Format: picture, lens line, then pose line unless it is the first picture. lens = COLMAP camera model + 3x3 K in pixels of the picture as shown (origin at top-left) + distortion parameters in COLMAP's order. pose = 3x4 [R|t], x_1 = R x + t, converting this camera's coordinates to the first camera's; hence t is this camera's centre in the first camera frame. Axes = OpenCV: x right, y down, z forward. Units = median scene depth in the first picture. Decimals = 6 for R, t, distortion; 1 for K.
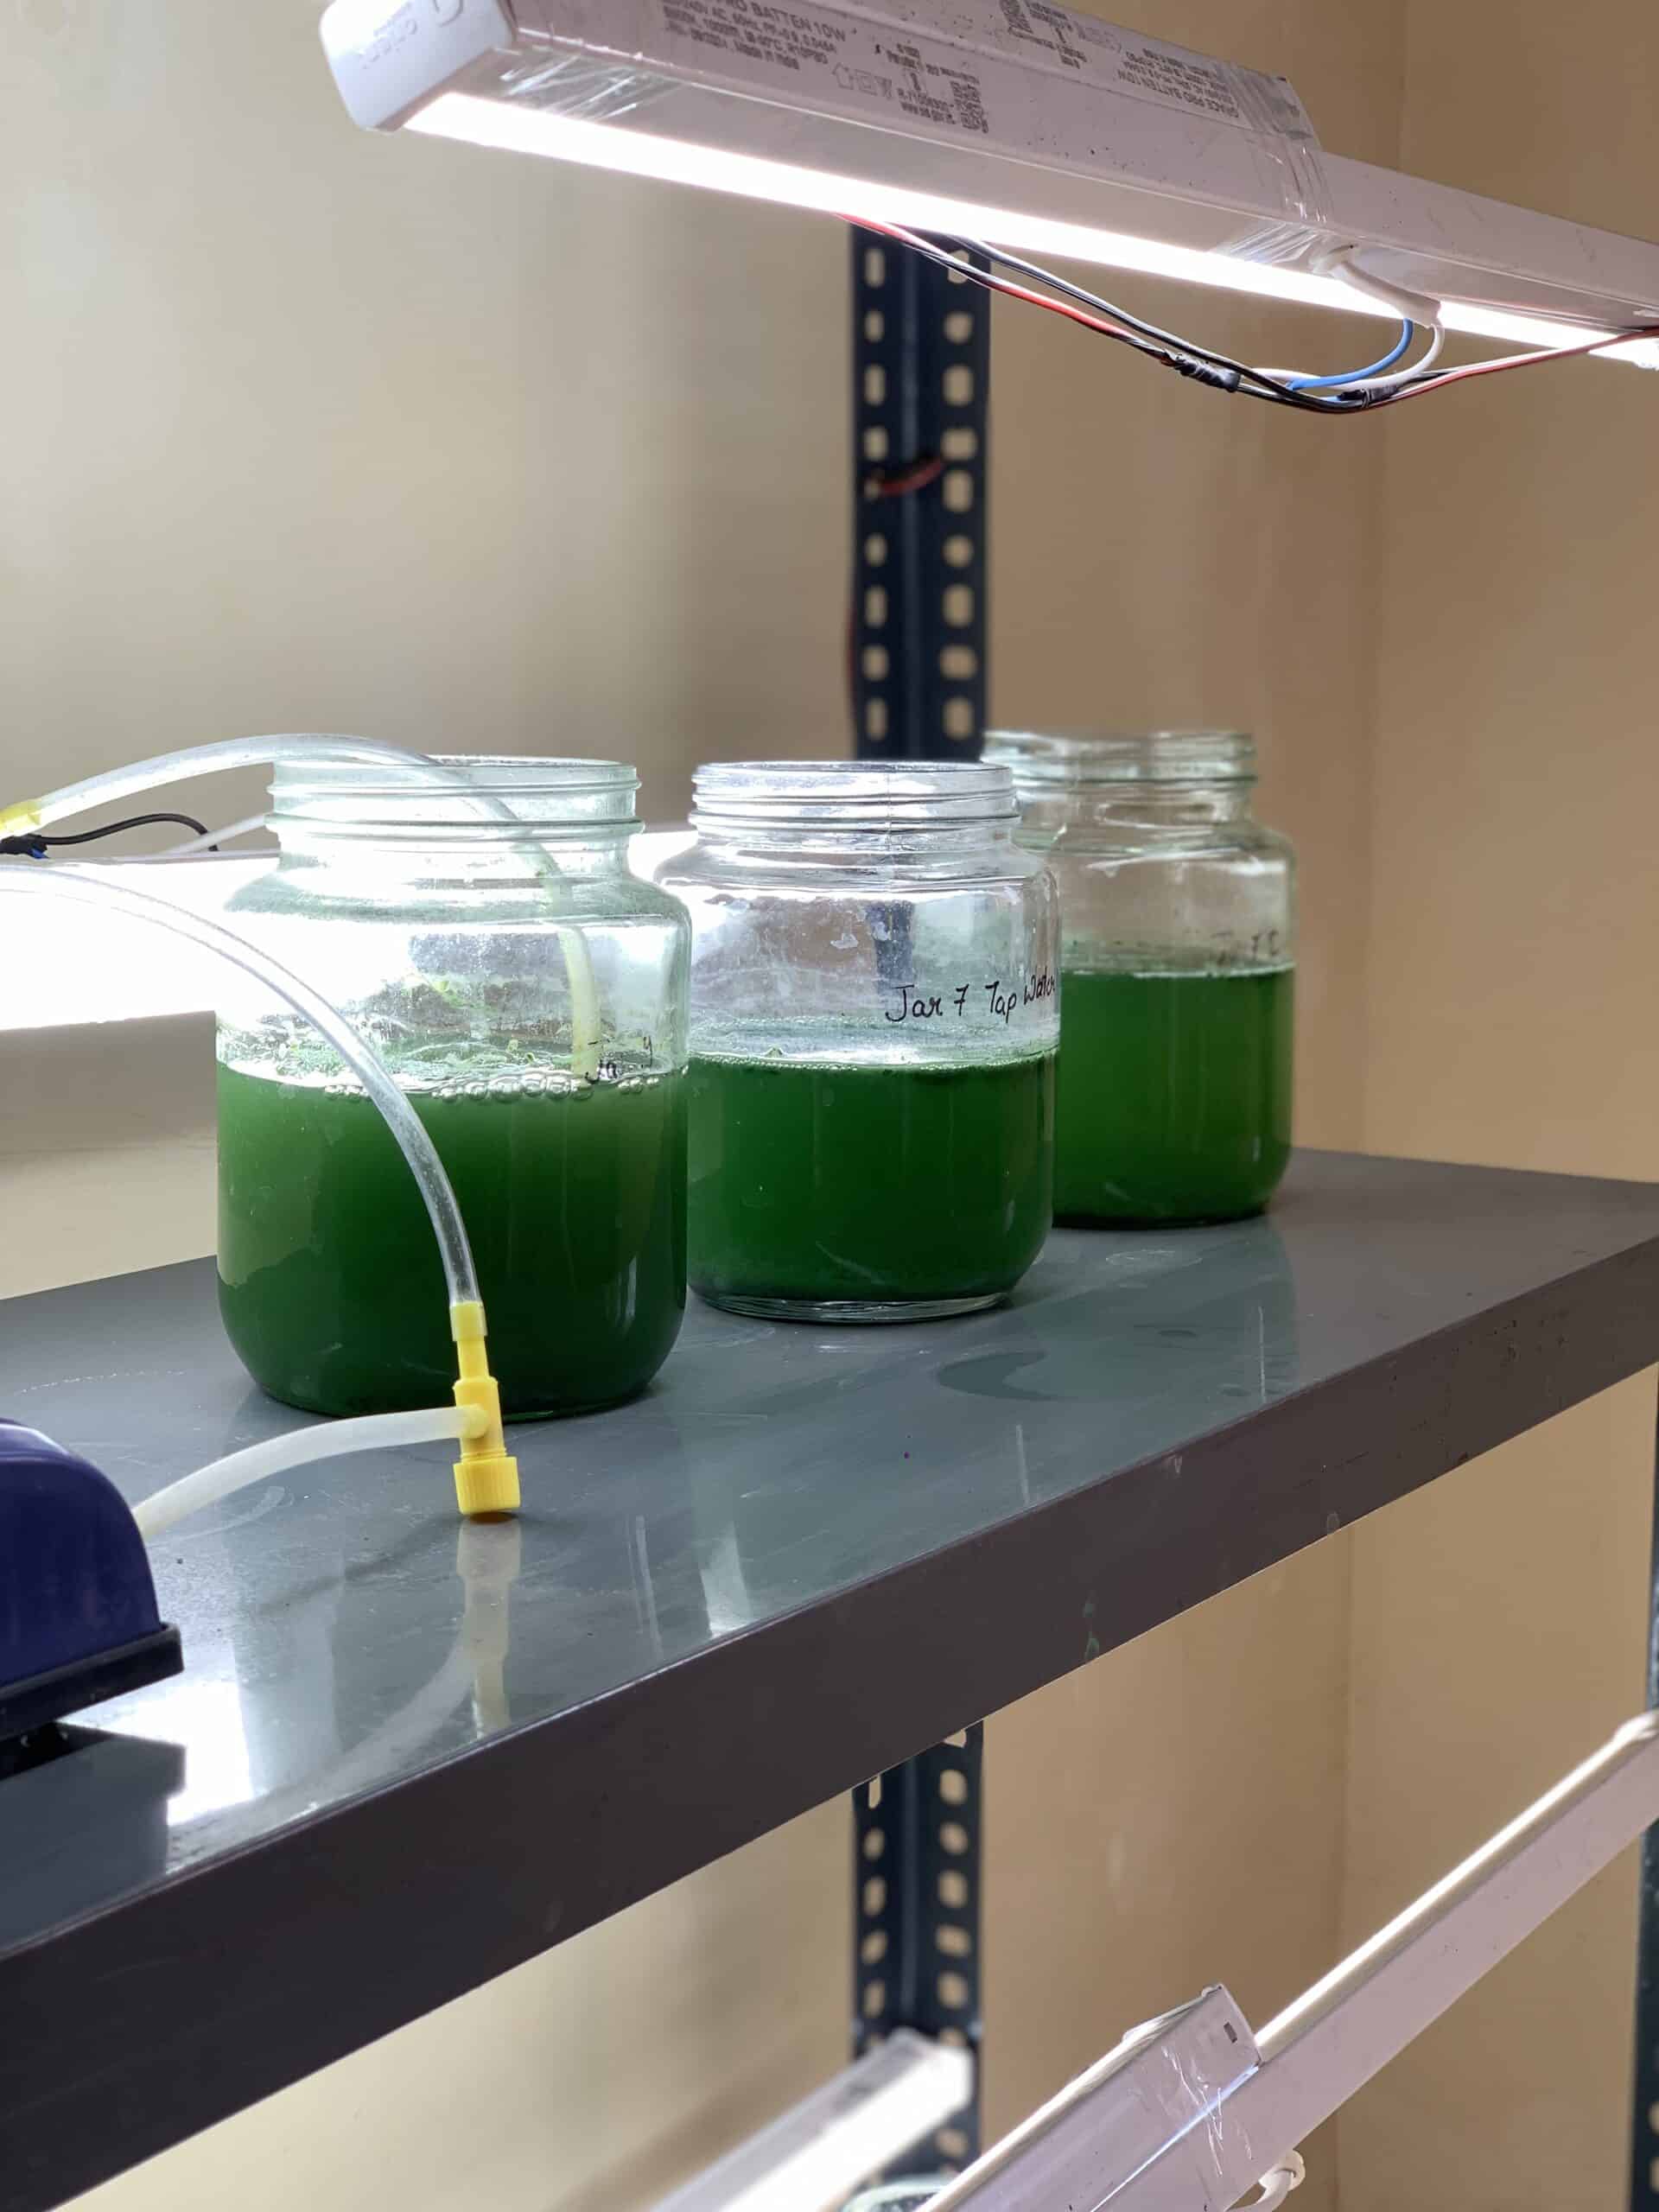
lens RADIAL K [[3345.8, 0, 829.5], [0, 3345.8, 1106.0], [0, 0, 1]] dist [-0.258860, 2.889949]
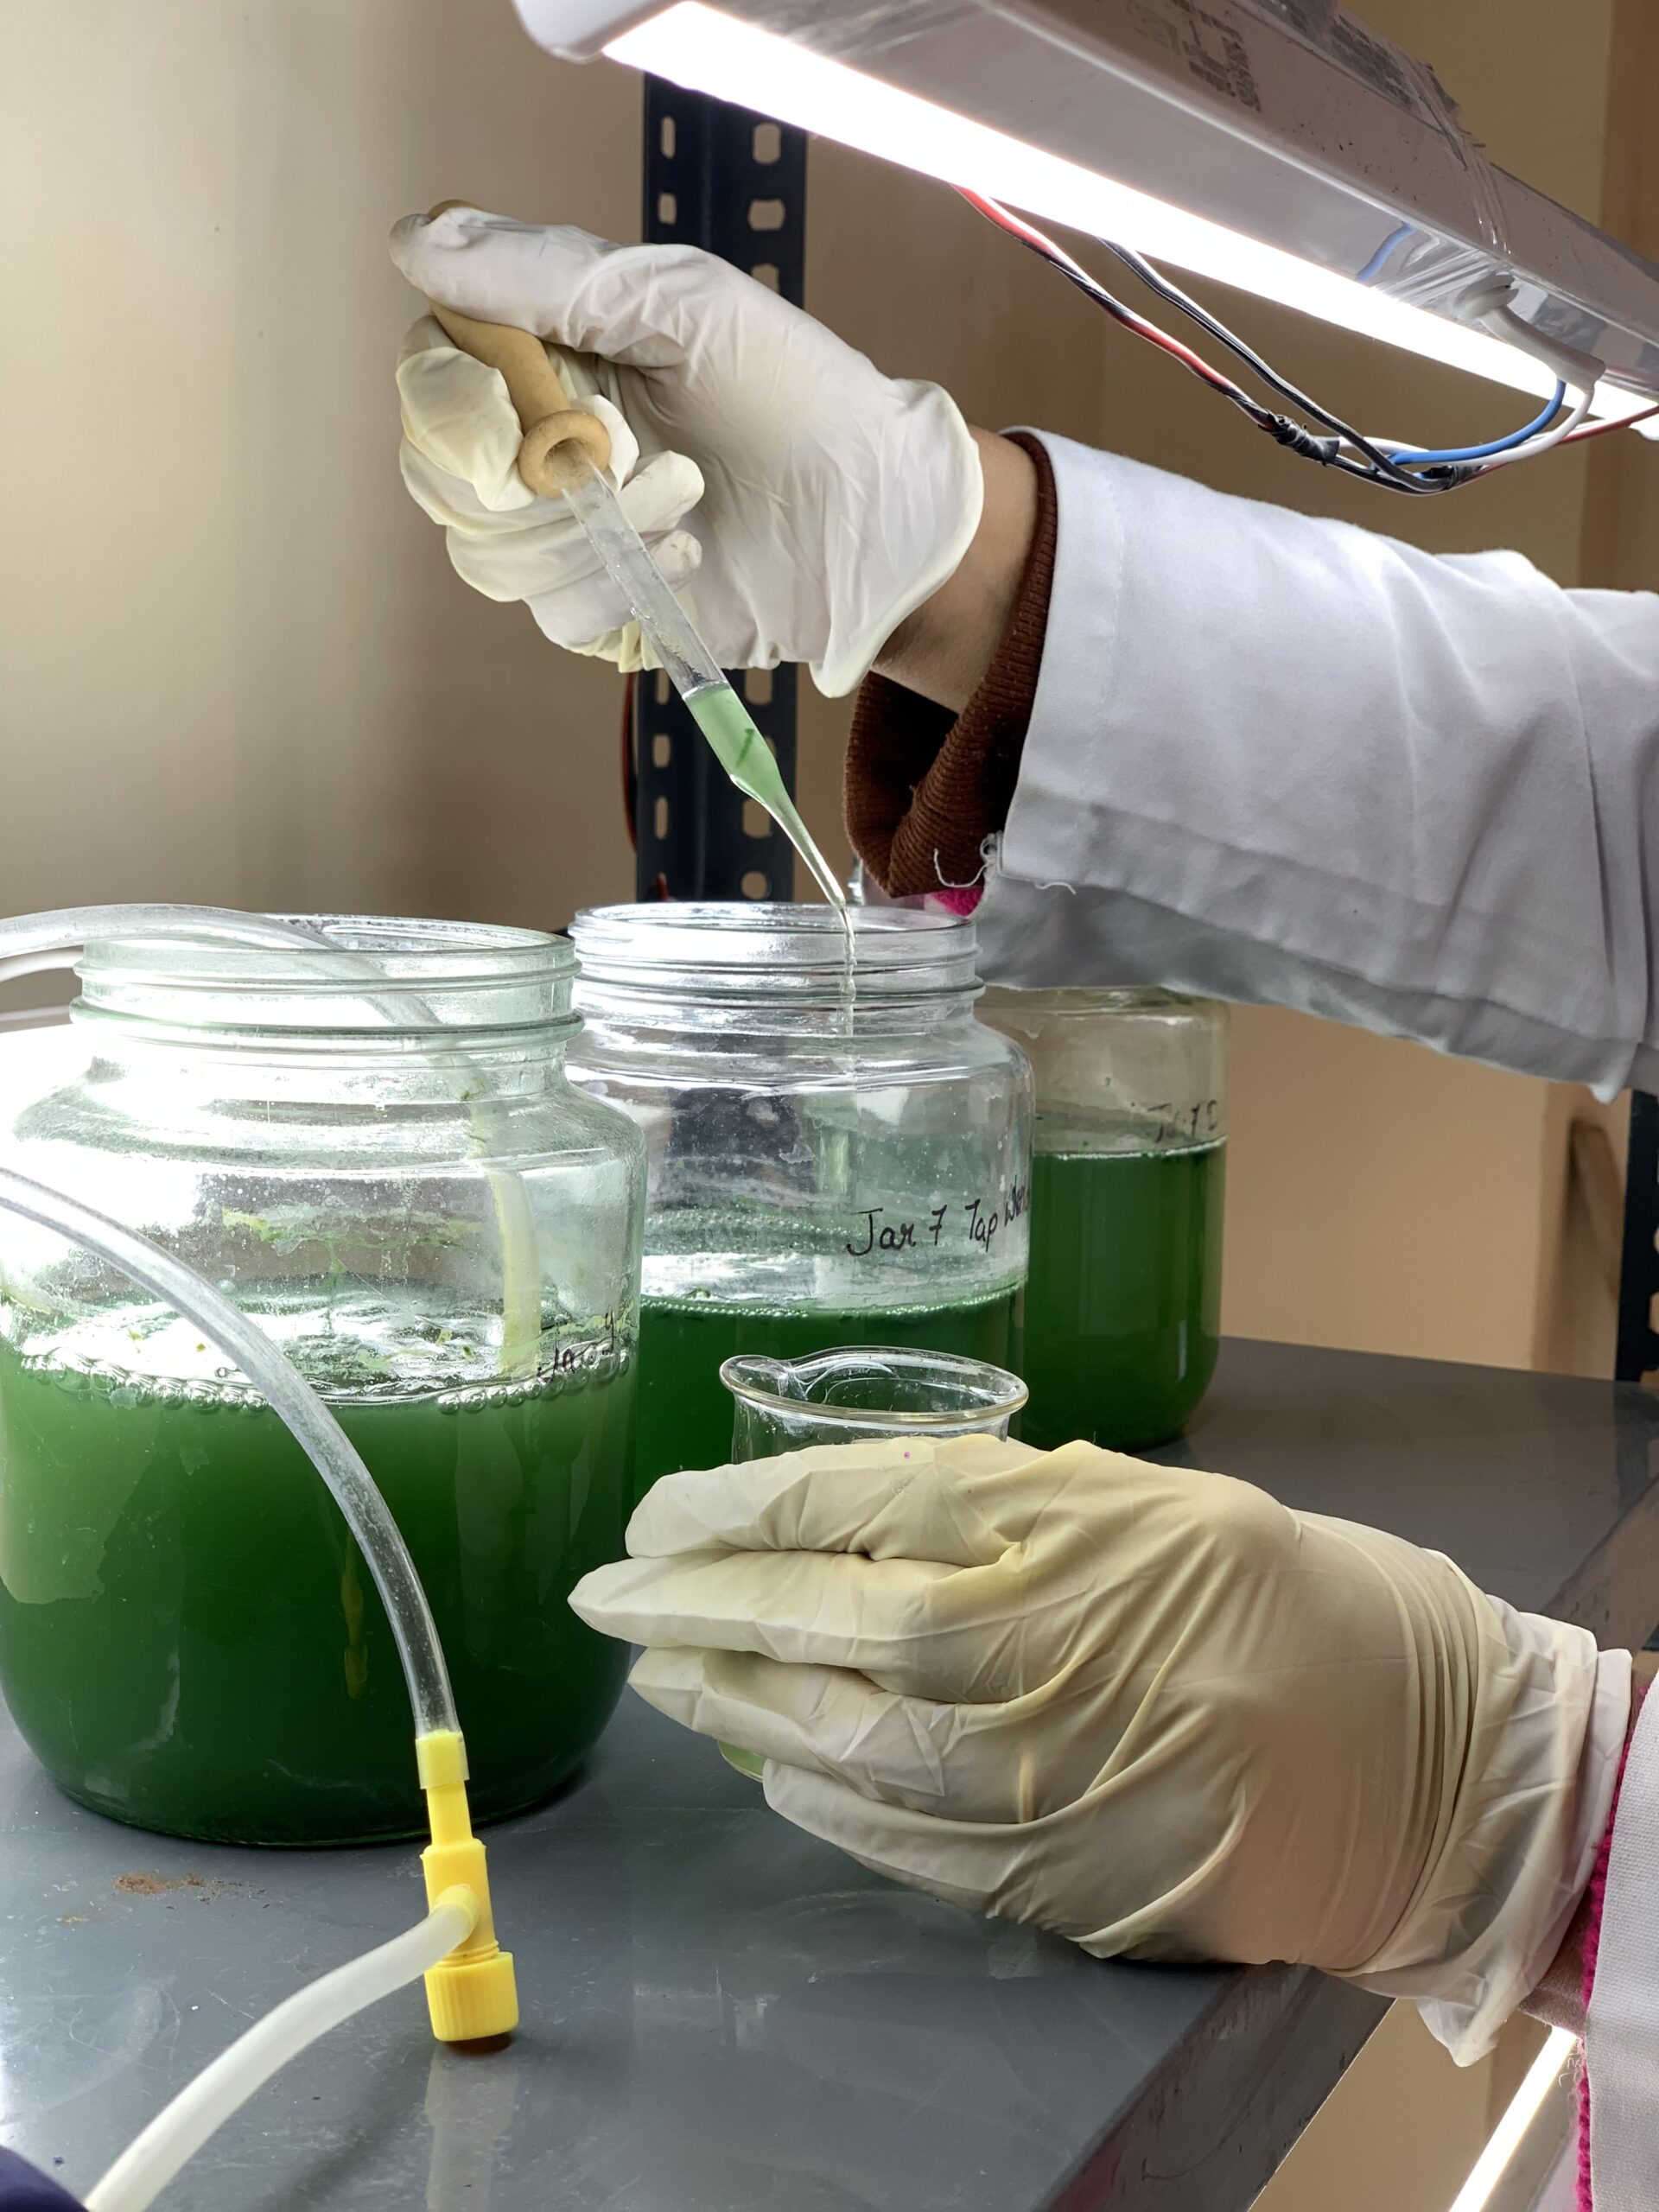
lens RADIAL K [[3476.7, 0, 829.5], [0, 3476.7, 1106.0], [0, 0, 1]] dist [-0.139202, 1.531270]
pose [[0.991970, -0.000471, 0.126470, -0.104925], [0.002636, 0.999853, -0.016951, -0.054147], [-0.126443, 0.017148, 0.991826, 0.224538]]
